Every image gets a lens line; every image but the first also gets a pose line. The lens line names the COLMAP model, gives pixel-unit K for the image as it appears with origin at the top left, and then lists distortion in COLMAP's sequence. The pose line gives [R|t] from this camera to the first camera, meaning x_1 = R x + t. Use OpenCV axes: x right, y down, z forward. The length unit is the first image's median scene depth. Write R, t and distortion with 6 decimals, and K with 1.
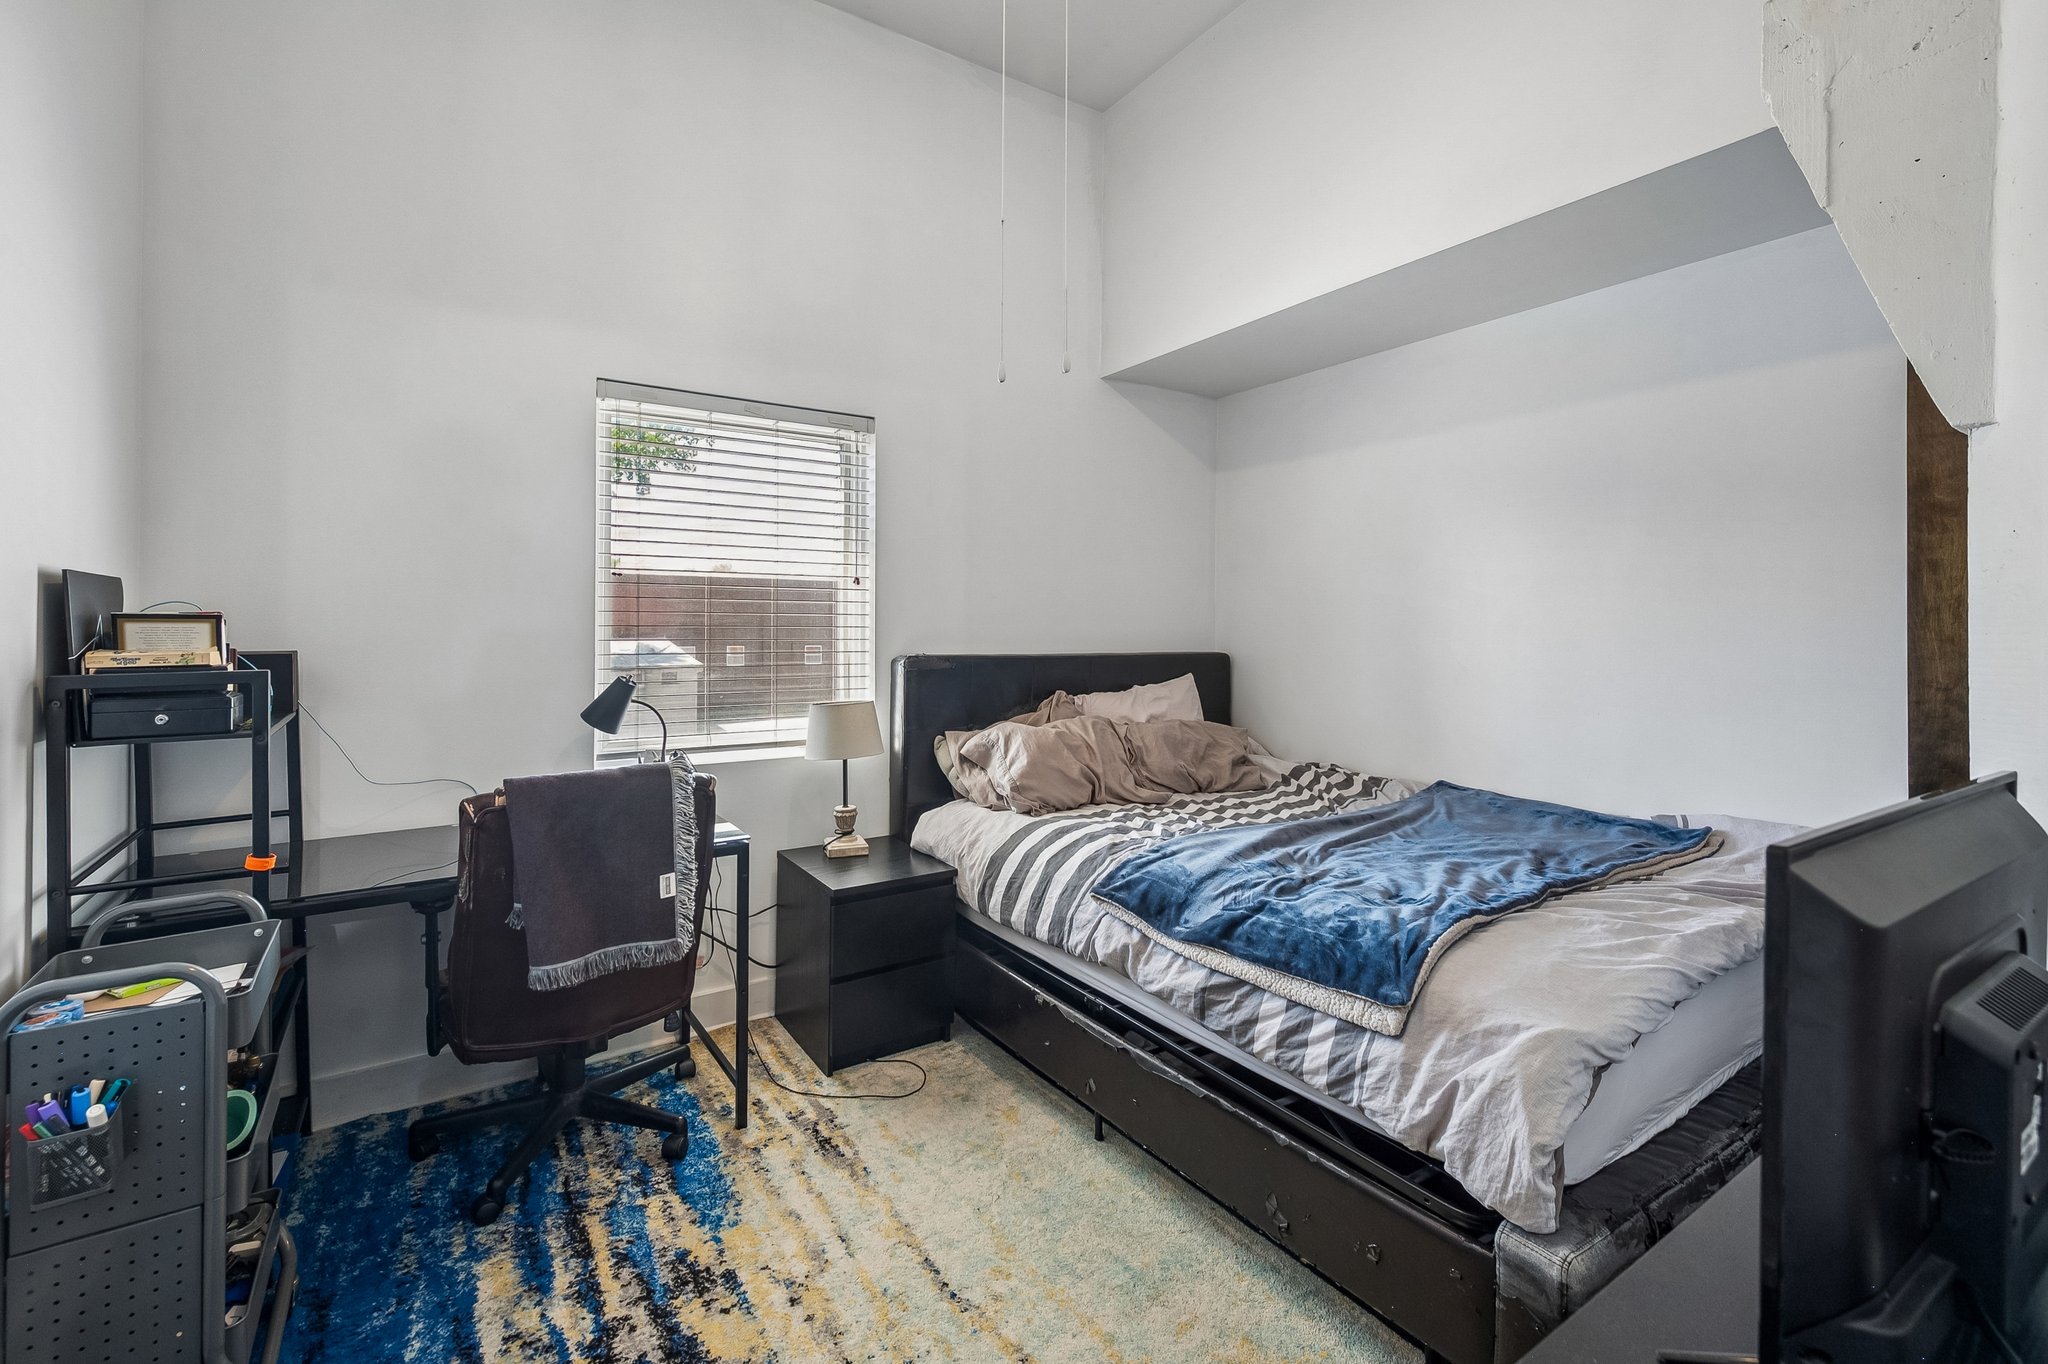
lens RADIAL K [[909.5, 0, 1023.3], [0, 909.5, 643.0], [0, 0, 1]] dist [0.000354, -0.000095]
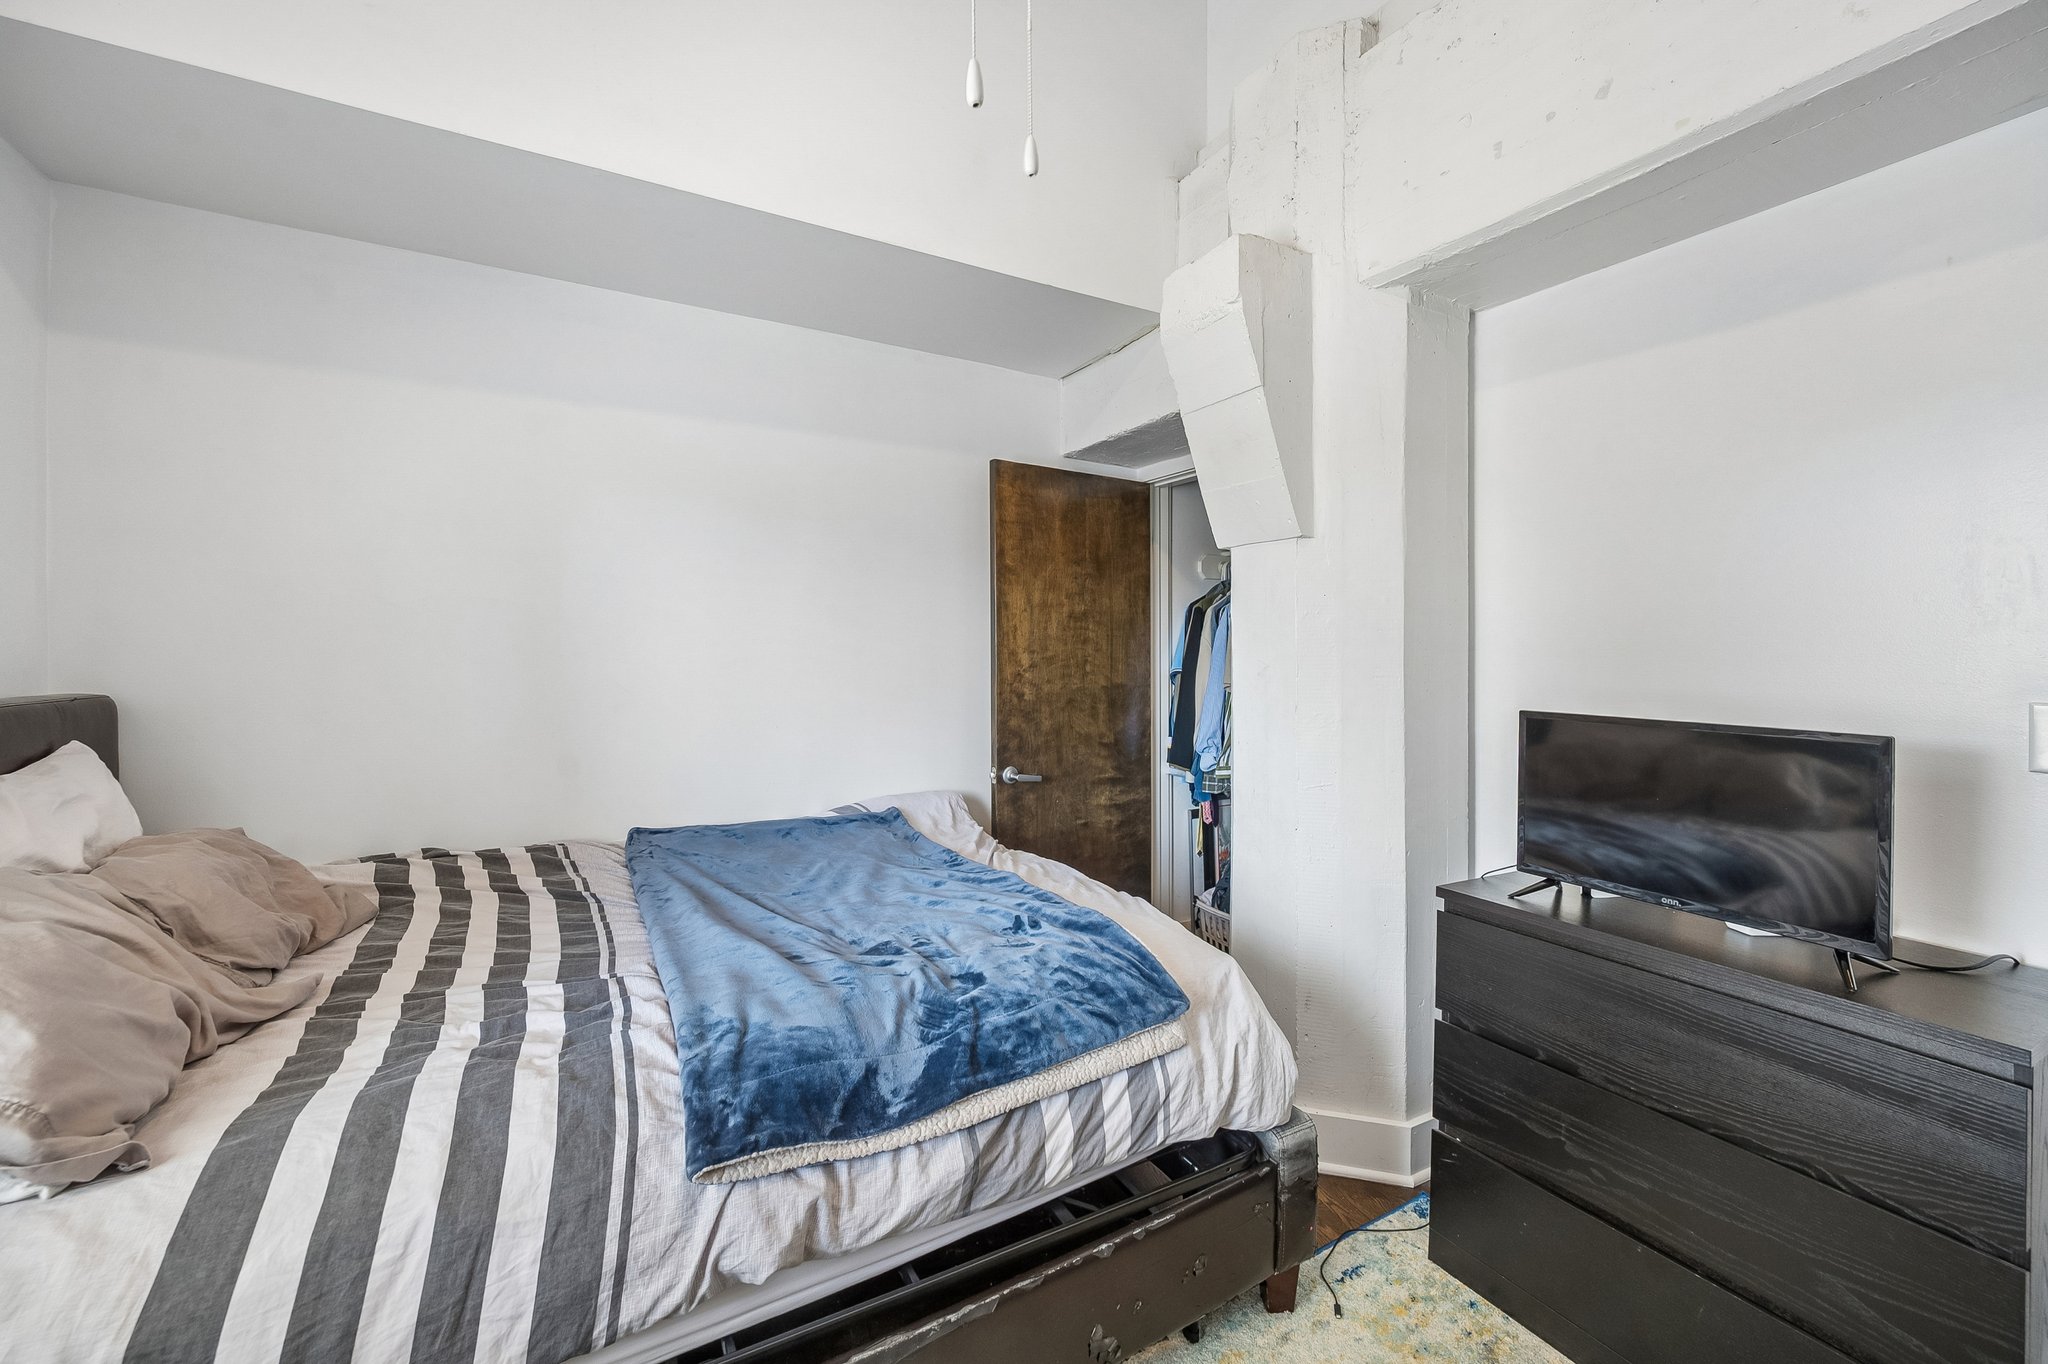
lens RADIAL K [[818.7, 0, 1029.1], [0, 818.7, 652.4], [0, 0, 1]] dist [-0.000659, -0.000036]
pose [[0.057707, -0.013238, 0.998246, -0.457051], [0.011709, 0.999852, 0.012583, -0.024199], [-0.998265, 0.010962, 0.057853, 0.972851]]
